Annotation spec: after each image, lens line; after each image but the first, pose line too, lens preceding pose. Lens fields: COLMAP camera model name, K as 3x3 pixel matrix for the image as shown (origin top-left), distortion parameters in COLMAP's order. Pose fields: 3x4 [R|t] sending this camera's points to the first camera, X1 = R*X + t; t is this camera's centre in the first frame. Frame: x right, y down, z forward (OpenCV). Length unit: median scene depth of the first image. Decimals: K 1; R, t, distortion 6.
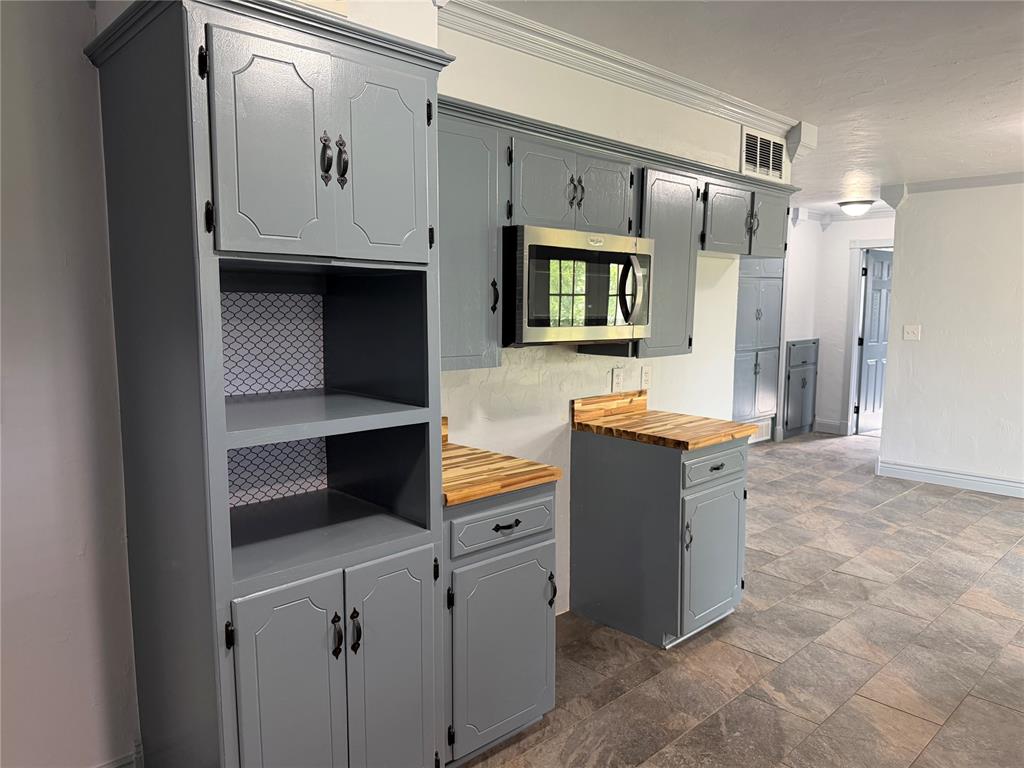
lens RADIAL K [[726.4, 0, 512.7], [0, 726.4, 384.8], [0, 0, 1]] dist [-0.004425, -0.006379]
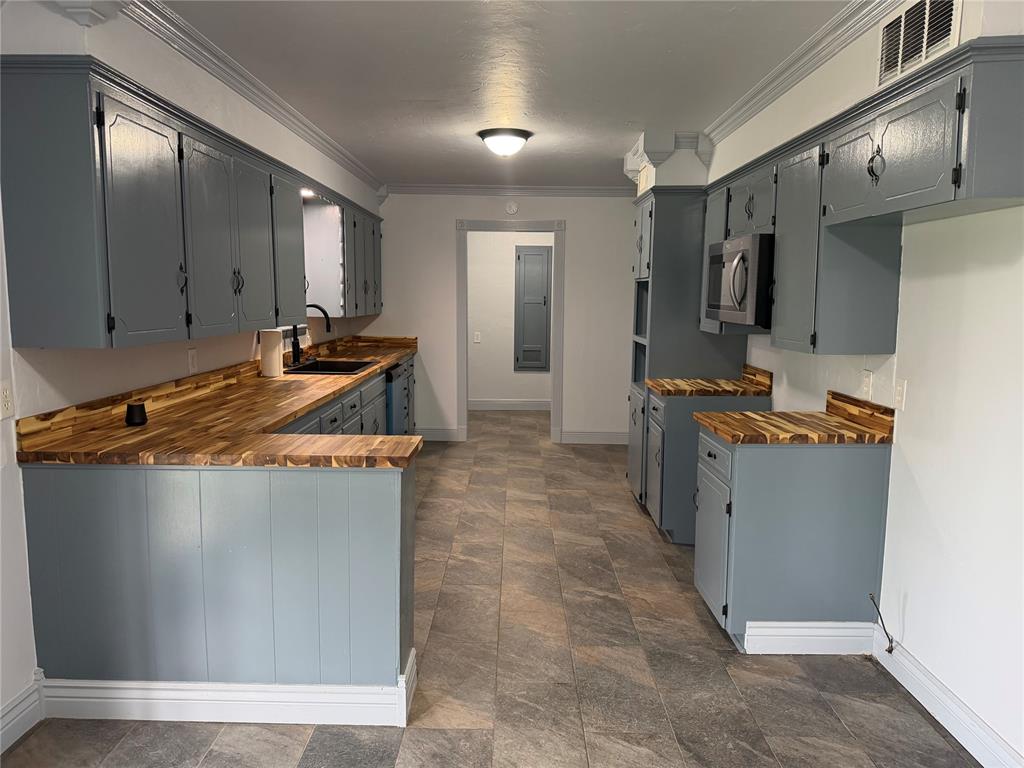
lens RADIAL K [[726.4, 0, 511.8], [0, 726.4, 383.5], [0, 0, 1]] dist [-0.004425, -0.006379]
pose [[-0.693994, 0.082320, -0.715259, 0.799822], [-0.086743, 0.976646, 0.196567, -0.107549], [0.714737, 0.198460, -0.670645, 0.974666]]
